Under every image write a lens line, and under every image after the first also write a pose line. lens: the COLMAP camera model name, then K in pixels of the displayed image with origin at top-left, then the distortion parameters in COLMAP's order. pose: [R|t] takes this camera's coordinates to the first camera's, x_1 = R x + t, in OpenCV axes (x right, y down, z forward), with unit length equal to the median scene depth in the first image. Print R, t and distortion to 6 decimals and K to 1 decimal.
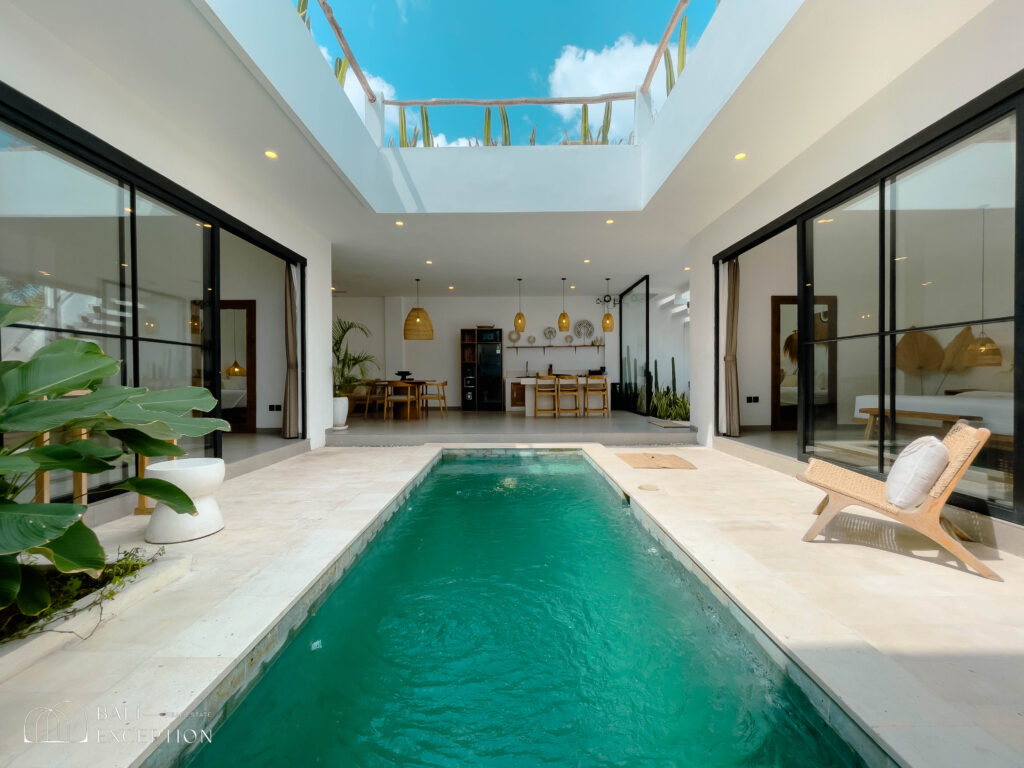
lens RADIAL K [[413.0, 0, 510.3], [0, 413.0, 382.8], [0, 0, 1]] dist [0.000244, 0.000002]
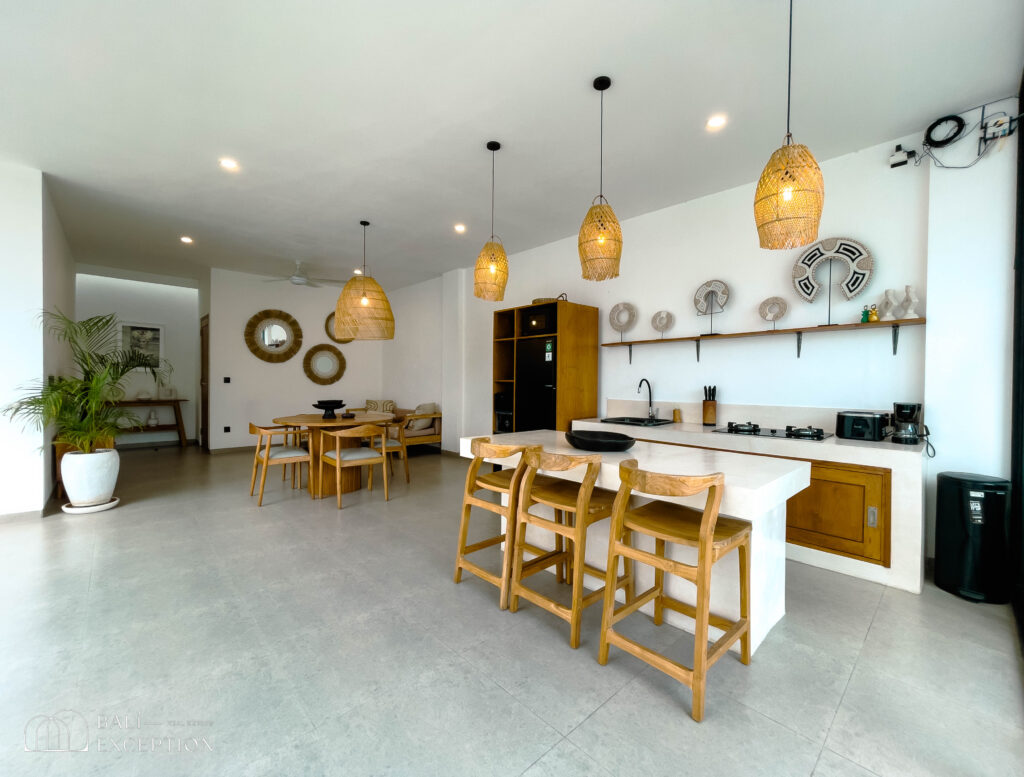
lens RADIAL K [[423.3, 0, 513.3], [0, 423.3, 381.9], [0, 0, 1]] dist [-0.001659, -0.000233]
pose [[0.699115, 0.019648, -0.714739, 0.236612], [-0.021684, 0.999745, 0.006272, -0.048516], [0.714680, 0.011114, 0.699363, 0.632958]]
